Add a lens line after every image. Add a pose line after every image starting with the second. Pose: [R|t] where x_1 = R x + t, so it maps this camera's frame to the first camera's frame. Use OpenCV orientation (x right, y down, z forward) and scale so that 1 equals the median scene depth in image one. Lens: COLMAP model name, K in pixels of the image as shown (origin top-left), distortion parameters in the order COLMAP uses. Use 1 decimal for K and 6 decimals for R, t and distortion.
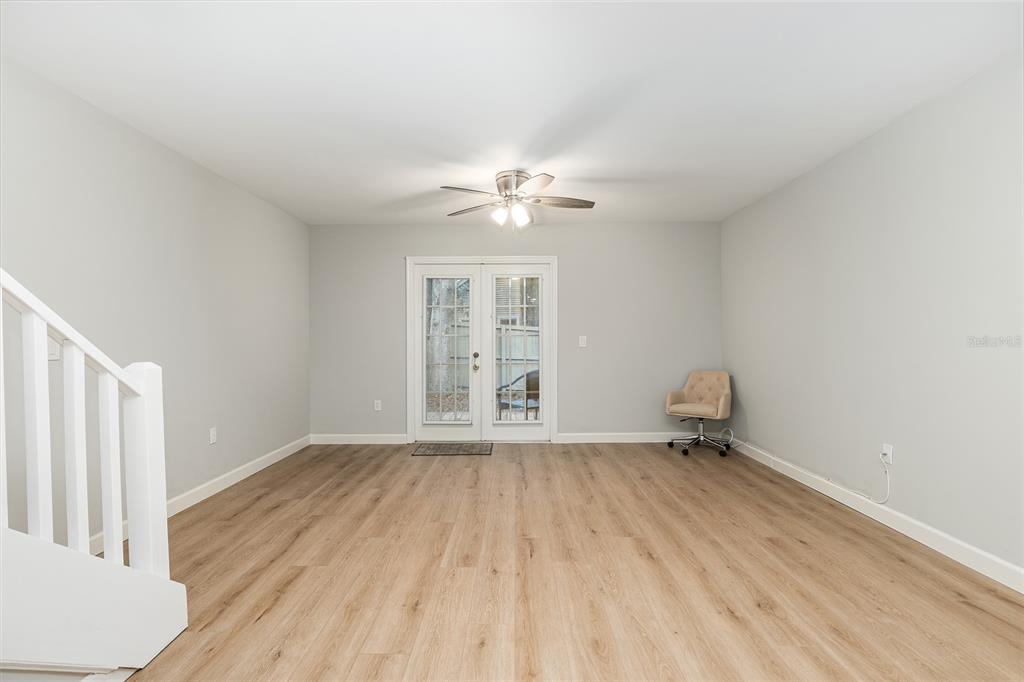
lens RADIAL K [[472.0, 0, 510.0], [0, 472.0, 341.9], [0, 0, 1]] dist [0.003718, 0.000219]
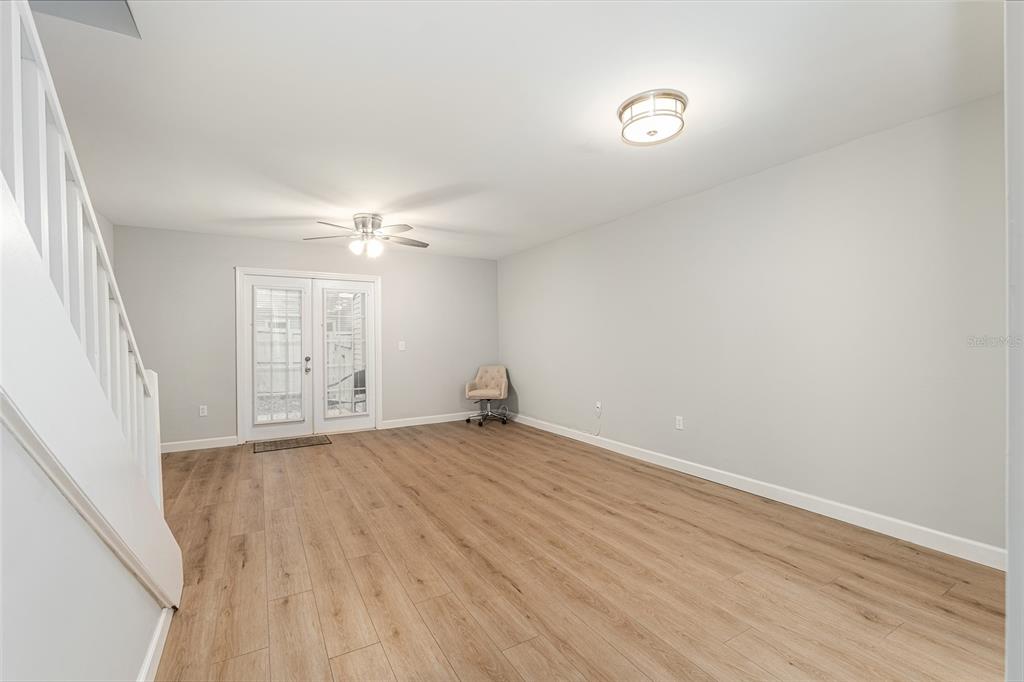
lens RADIAL K [[434.8, 0, 512.0], [0, 434.8, 341.0], [0, 0, 1]] dist [-0.002144, -0.000218]
pose [[0.860817, -0.004595, 0.508894, -0.251711], [0.008348, 0.999952, -0.005094, -0.007527], [-0.508846, 0.008633, 0.860814, -0.198824]]
